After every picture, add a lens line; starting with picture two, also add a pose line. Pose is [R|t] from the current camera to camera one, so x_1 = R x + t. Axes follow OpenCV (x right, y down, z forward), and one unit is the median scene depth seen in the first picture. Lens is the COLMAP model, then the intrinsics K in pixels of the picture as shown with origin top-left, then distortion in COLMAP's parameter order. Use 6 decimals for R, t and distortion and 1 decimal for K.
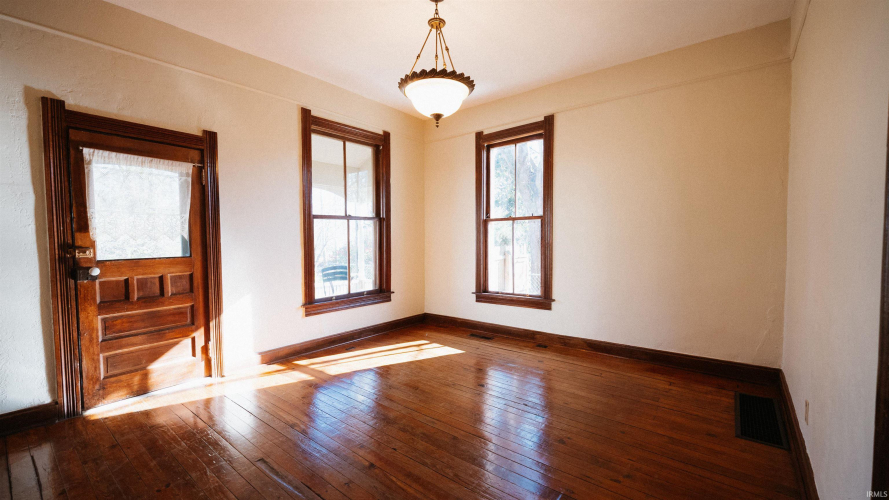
lens RADIAL K [[365.9, 0, 443.7], [0, 365.9, 251.3], [0, 0, 1]] dist [0.000087, -0.000609]
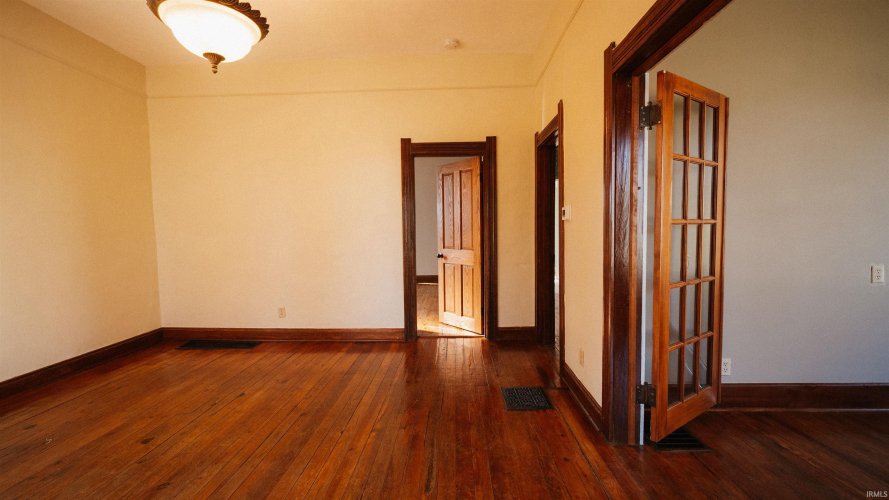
lens RADIAL K [[365.9, 0, 443.7], [0, 365.9, 251.3], [0, 0, 1]] dist [0.000087, -0.000609]
pose [[-0.600886, -0.032171, 0.798687, -0.547675], [0.045166, 0.996227, 0.074108, -0.007736], [-0.798058, 0.080604, -0.597165, 0.672571]]
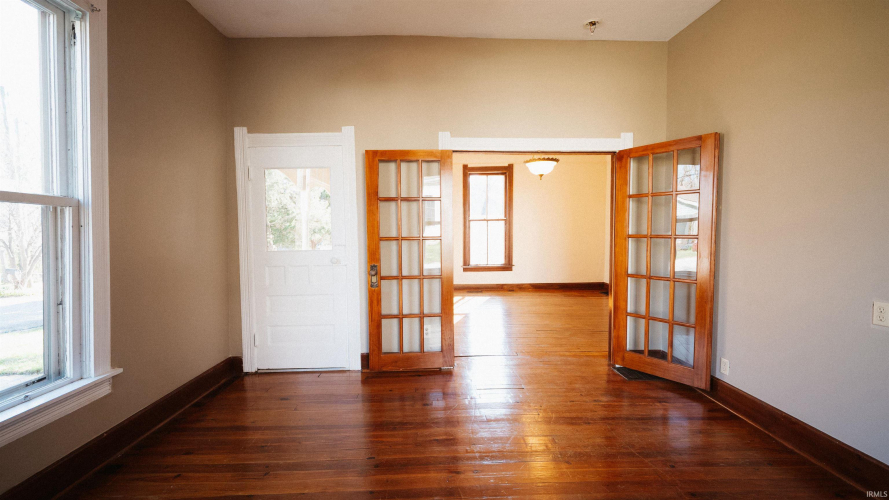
lens RADIAL K [[365.9, 0, 443.7], [0, 365.9, 251.3], [0, 0, 1]] dist [0.000087, -0.000609]
pose [[0.748924, -0.037638, 0.661586, -1.145964], [0.028583, 0.999291, 0.024494, 0.008017], [-0.662039, 0.000566, 0.749469, -0.137991]]
